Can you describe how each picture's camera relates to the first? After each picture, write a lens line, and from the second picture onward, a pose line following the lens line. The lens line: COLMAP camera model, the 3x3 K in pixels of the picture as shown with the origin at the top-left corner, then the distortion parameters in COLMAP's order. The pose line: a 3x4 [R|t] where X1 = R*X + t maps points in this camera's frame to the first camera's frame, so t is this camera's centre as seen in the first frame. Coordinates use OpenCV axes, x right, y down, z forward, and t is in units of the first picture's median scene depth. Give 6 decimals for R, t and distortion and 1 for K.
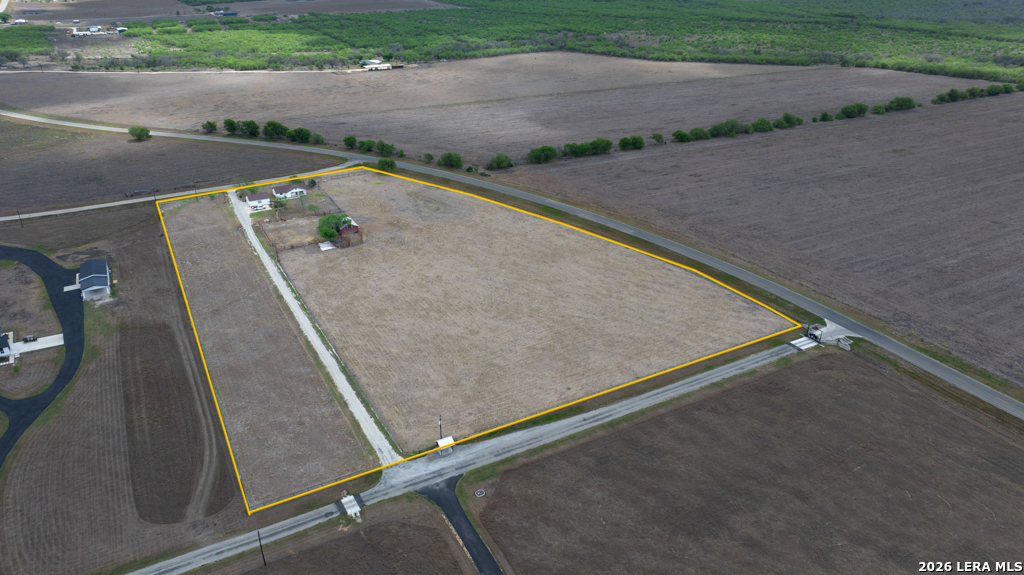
lens RADIAL K [[720.0, 0, 511.4], [0, 720.0, 282.1], [0, 0, 1]] dist [-0.019299, -0.001236]
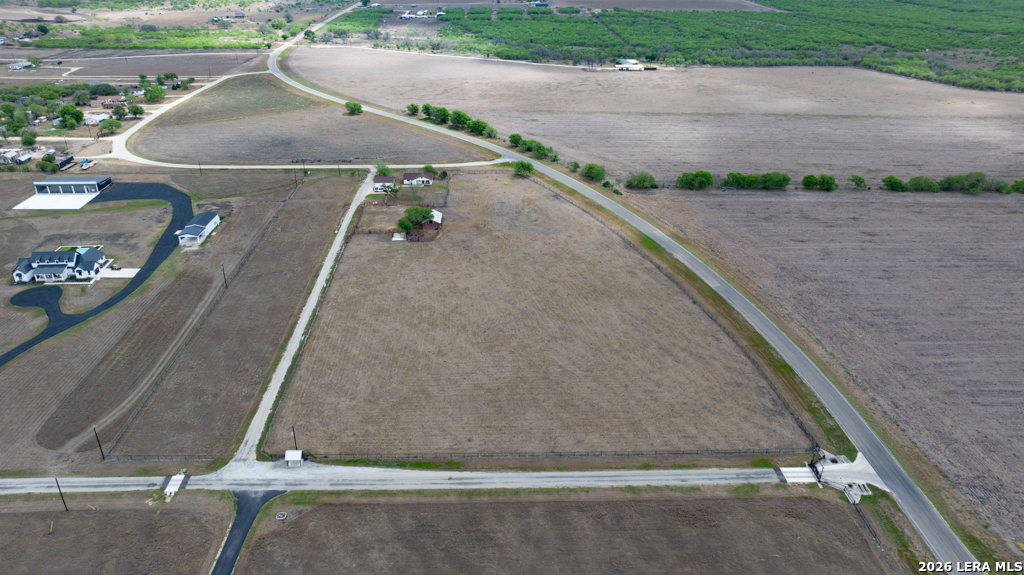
lens RADIAL K [[720.0, 0, 511.4], [0, 720.0, 282.1], [0, 0, 1]] dist [-0.019299, -0.001236]
pose [[0.885860, 0.206137, -0.415643, 0.328675], [-0.203902, 0.977698, 0.050311, -0.072418], [0.416744, 0.040181, 0.908135, 0.140301]]
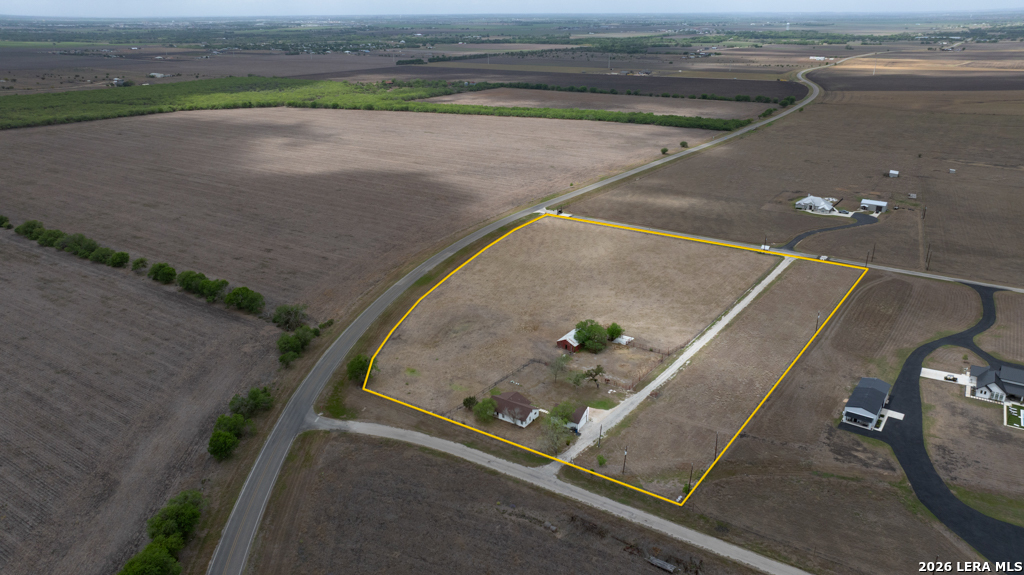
lens RADIAL K [[720.0, 0, 511.4], [0, 720.0, 282.1], [0, 0, 1]] dist [-0.019299, -0.001236]
pose [[-0.432241, -0.319502, 0.843259, -0.953638], [0.396233, 0.772724, 0.495880, -0.622139], [-0.810041, 0.548467, -0.207406, 1.283529]]
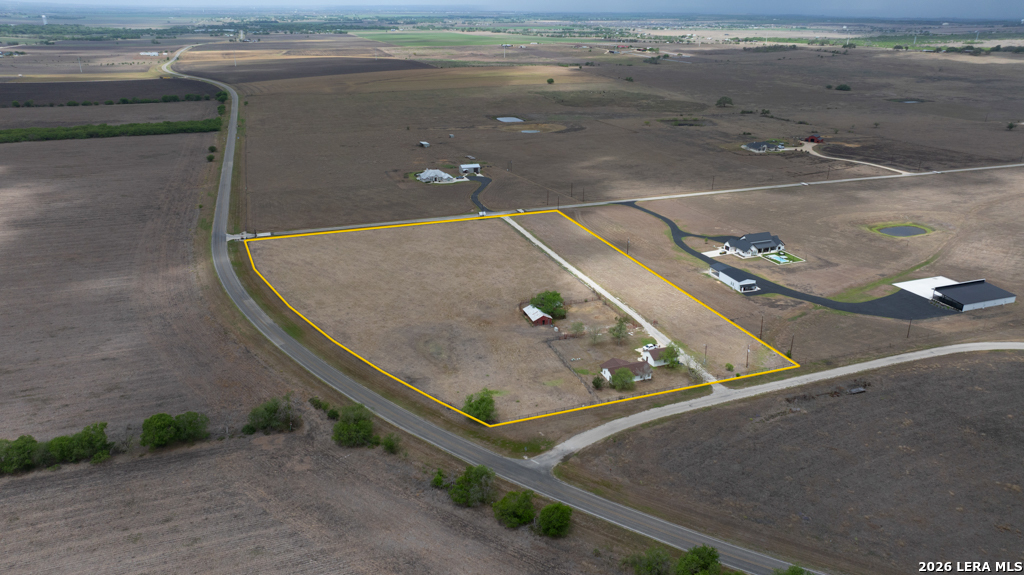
lens RADIAL K [[720.0, 0, 511.4], [0, 720.0, 282.1], [0, 0, 1]] dist [-0.019299, -0.001236]
pose [[-0.983432, -0.073942, 0.165515, -0.370271], [0.070418, 0.685514, 0.724646, -0.826792], [-0.167044, 0.724295, -0.668950, 1.697836]]
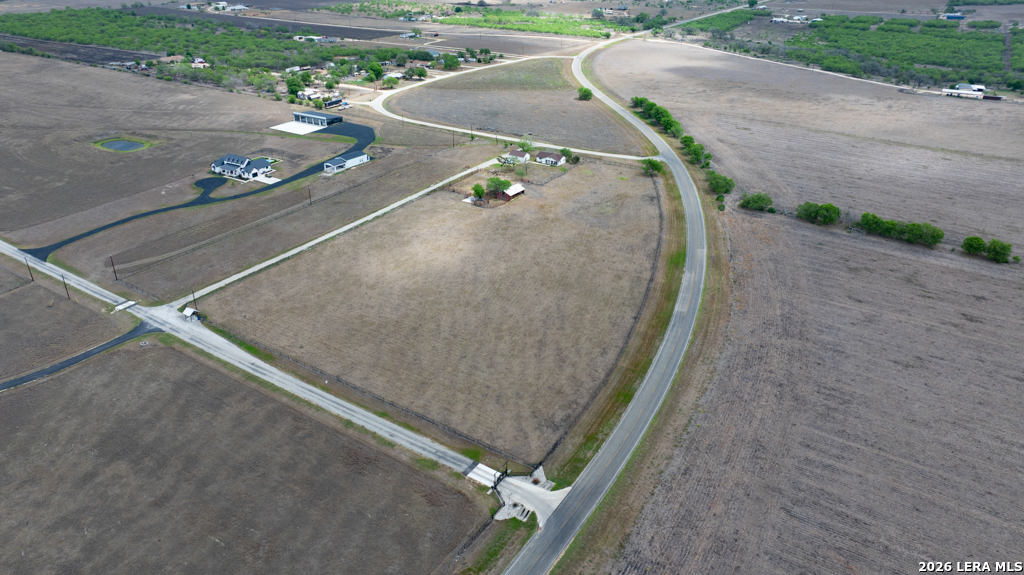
lens RADIAL K [[720.0, 0, 511.4], [0, 720.0, 282.1], [0, 0, 1]] dist [-0.019299, -0.001236]
pose [[0.452591, 0.391739, -0.801063, 0.742365], [-0.389084, 0.895065, 0.217880, -0.209004], [0.802355, 0.213070, 0.557518, 0.454377]]
